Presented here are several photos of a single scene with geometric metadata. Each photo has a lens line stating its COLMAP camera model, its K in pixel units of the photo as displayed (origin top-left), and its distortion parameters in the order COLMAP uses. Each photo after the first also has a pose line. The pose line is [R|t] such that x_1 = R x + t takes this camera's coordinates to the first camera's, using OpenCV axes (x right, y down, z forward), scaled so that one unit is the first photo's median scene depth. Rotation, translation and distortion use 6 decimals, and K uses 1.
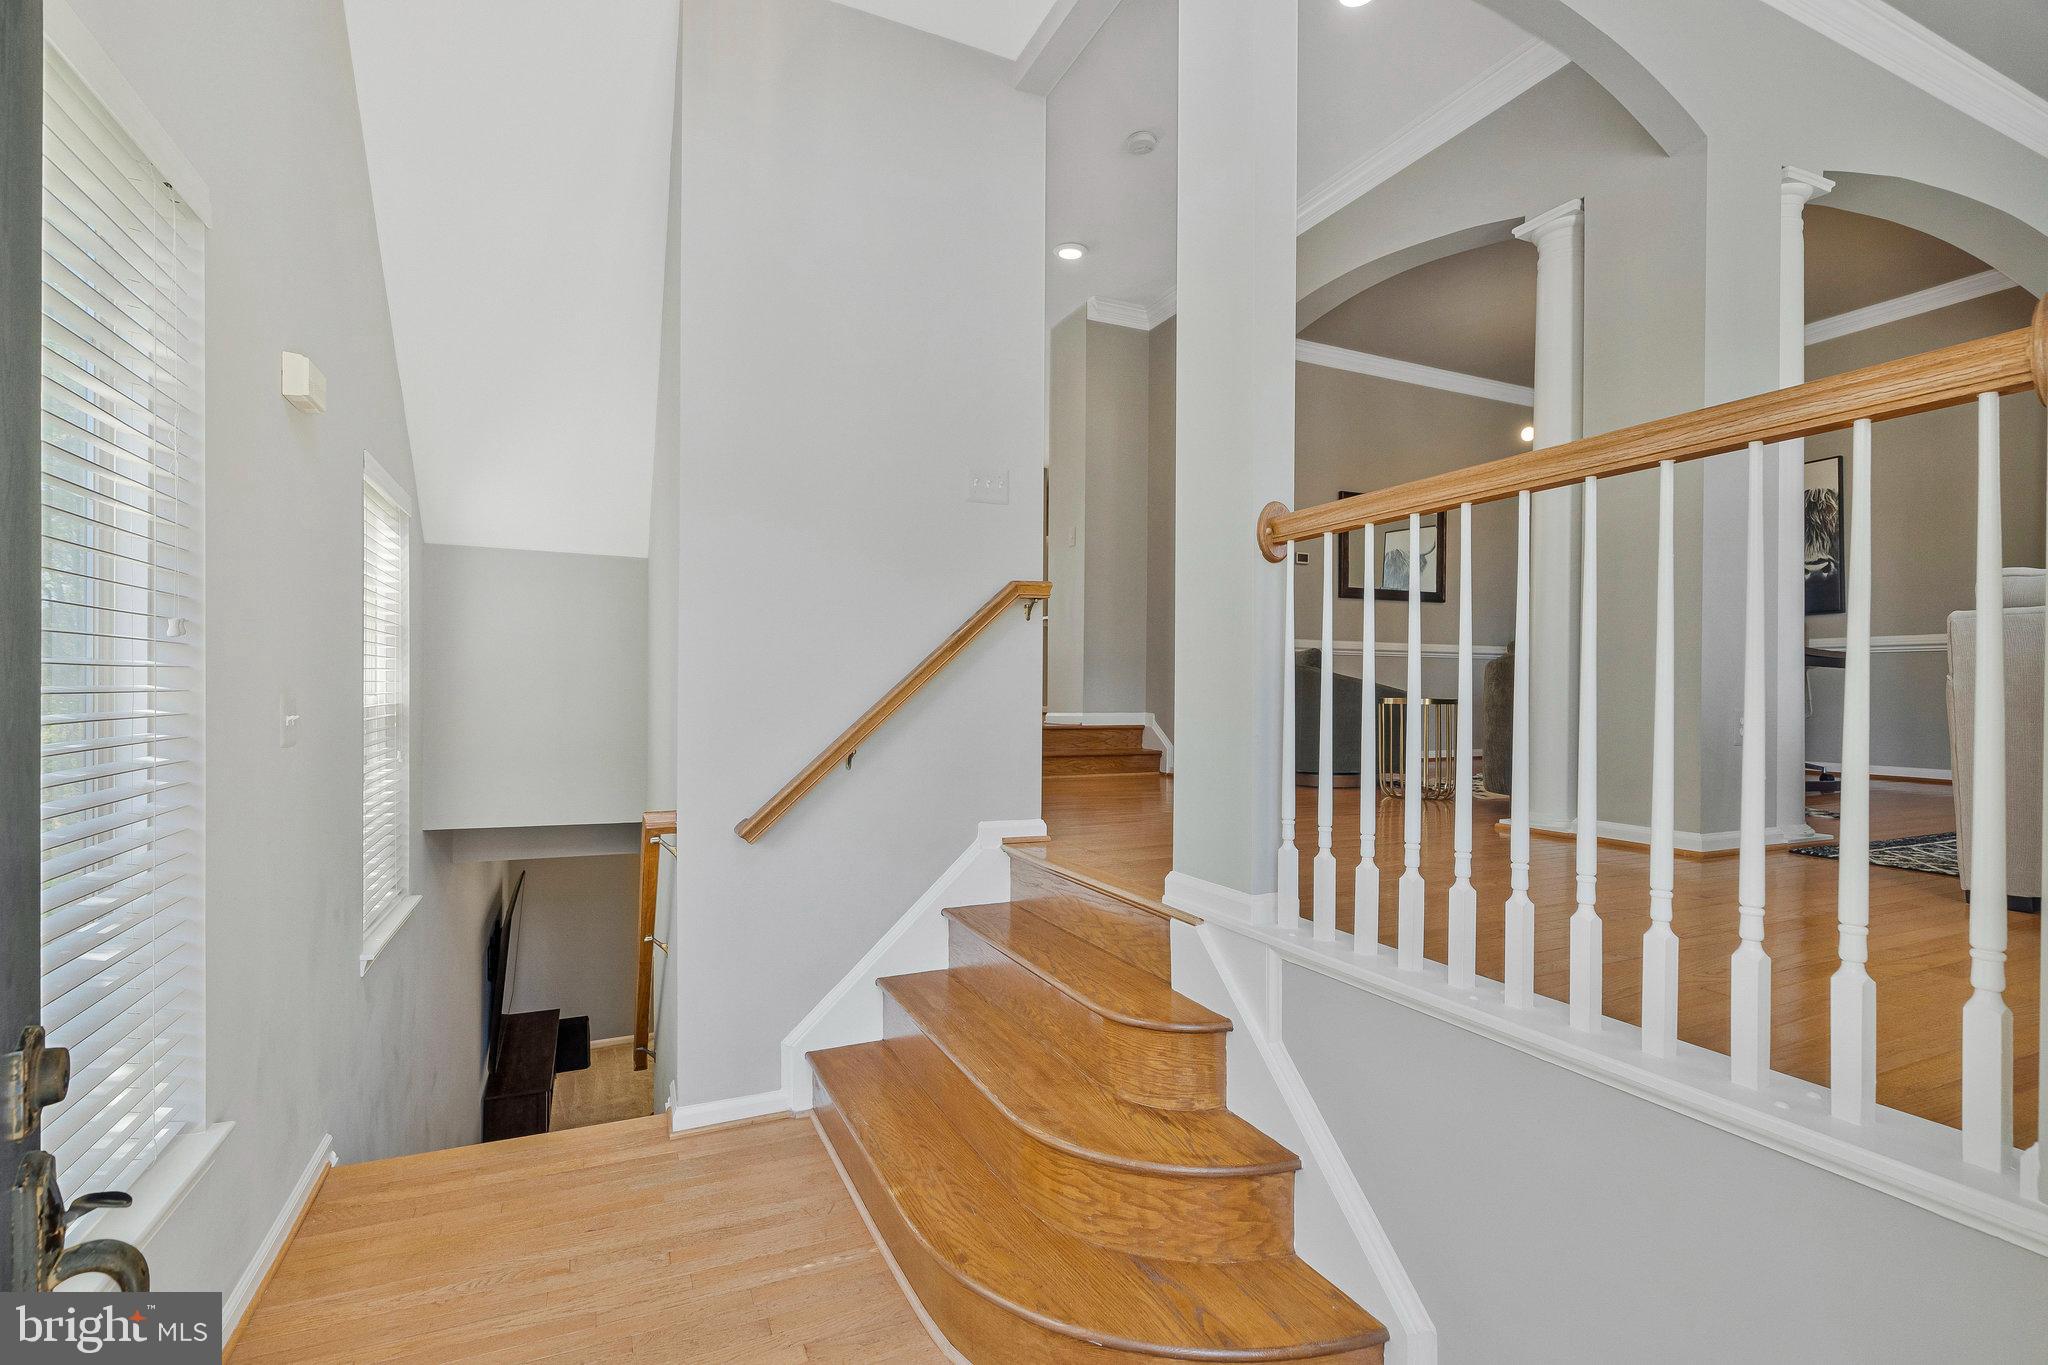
lens RADIAL K [[941.8, 0, 1017.8], [0, 941.8, 689.3], [0, 0, 1]] dist [0.002642, 0.000334]
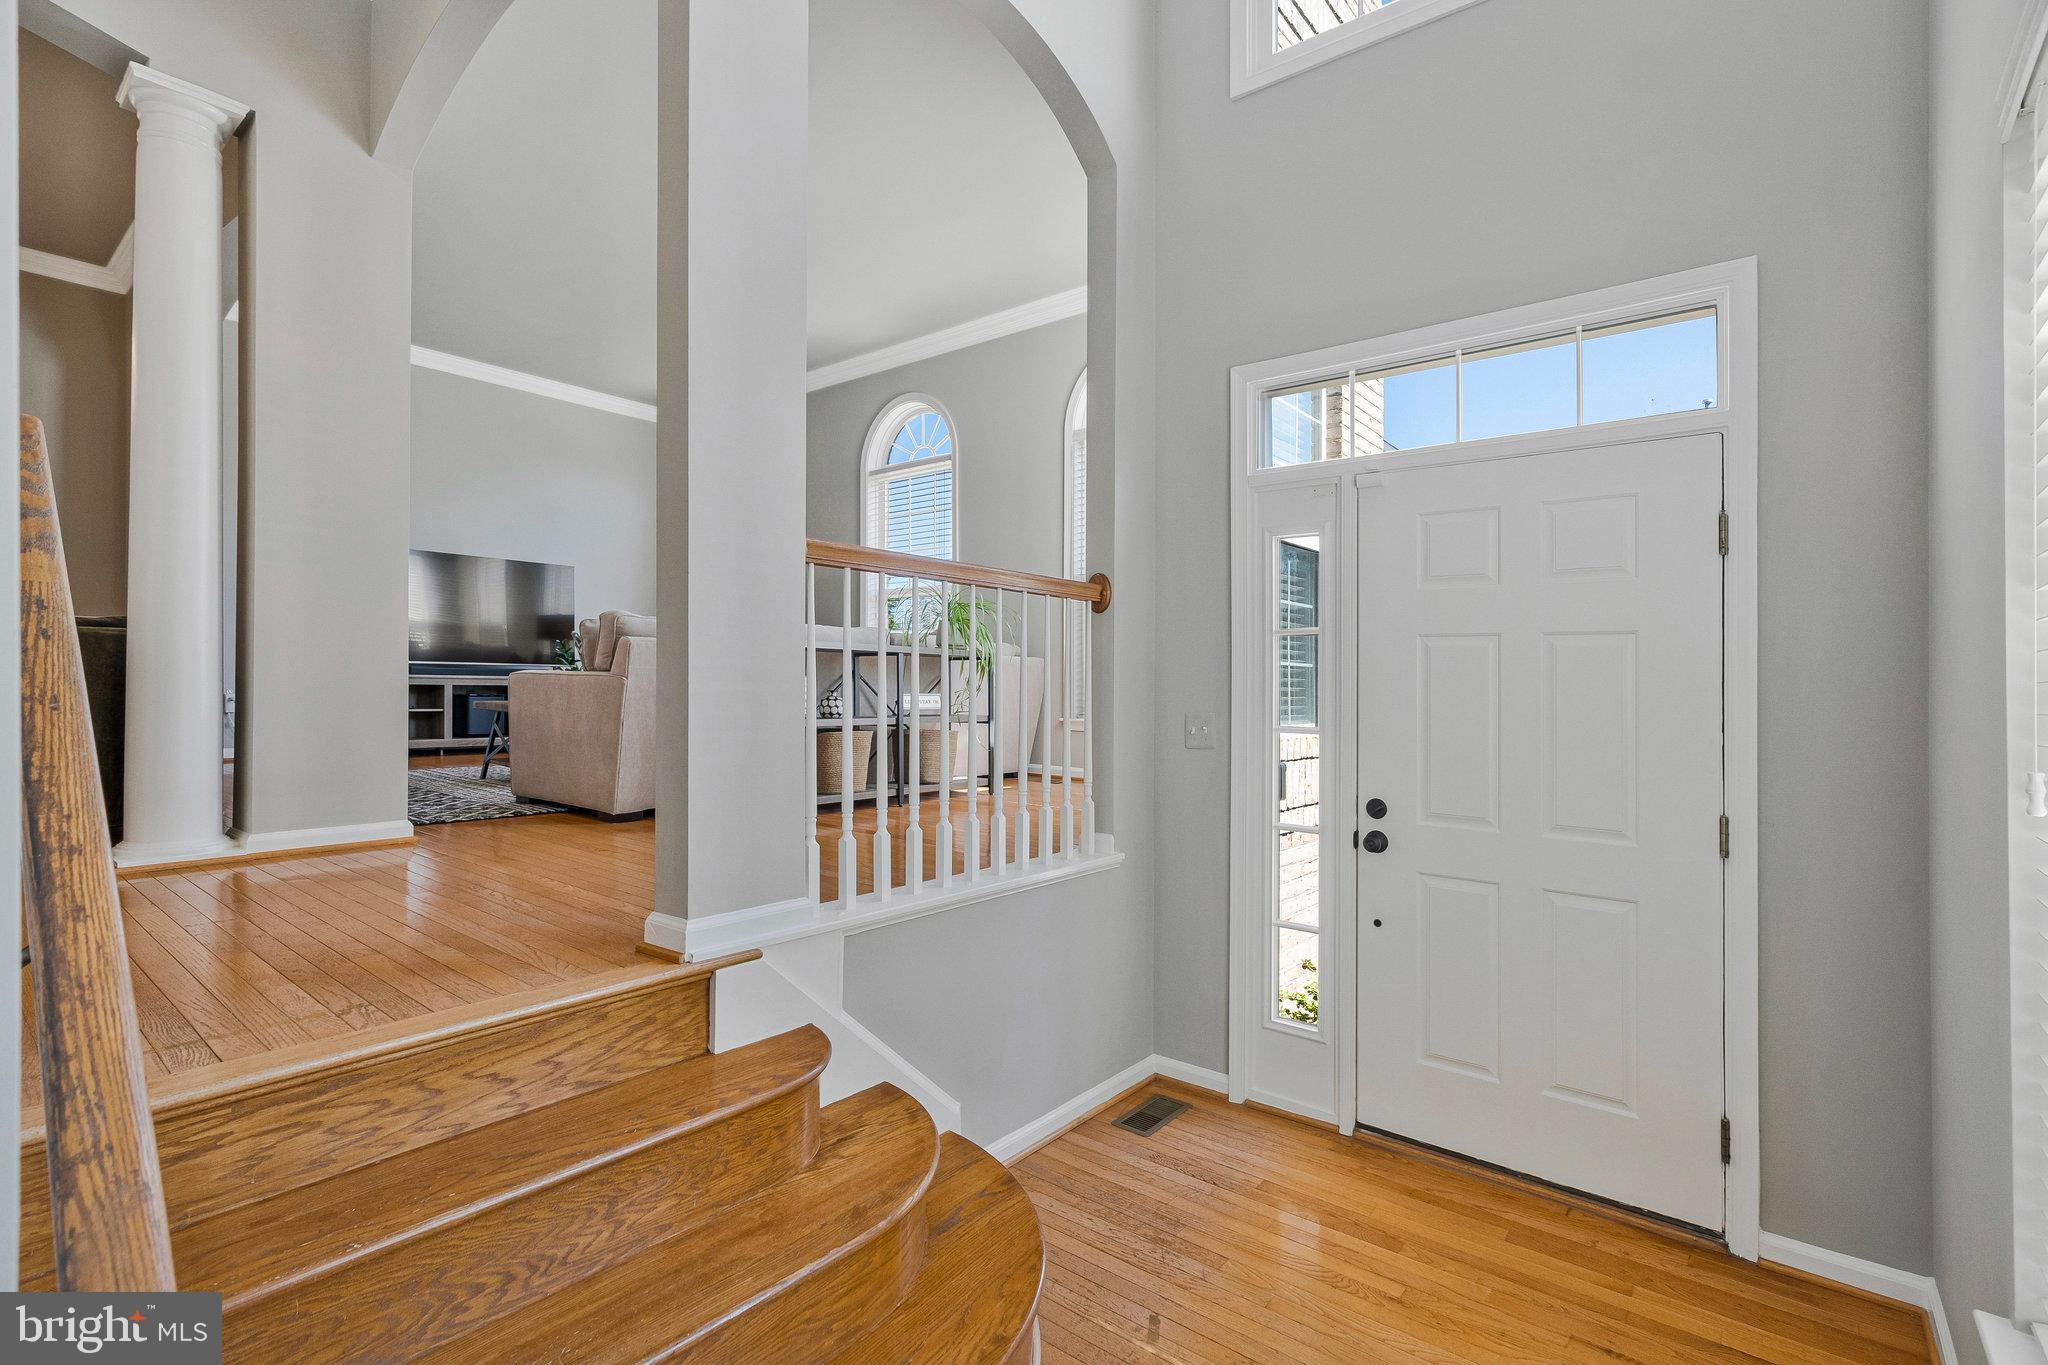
lens RADIAL K [[941.8, 0, 1014.2], [0, 941.8, 684.2], [0, 0, 1]] dist [0.002642, 0.000334]
pose [[-0.437957, -0.008447, 0.898956, -1.225772], [-0.016356, 0.999865, 0.001427, -0.033390], [-0.898847, -0.014078, -0.438037, 1.958771]]
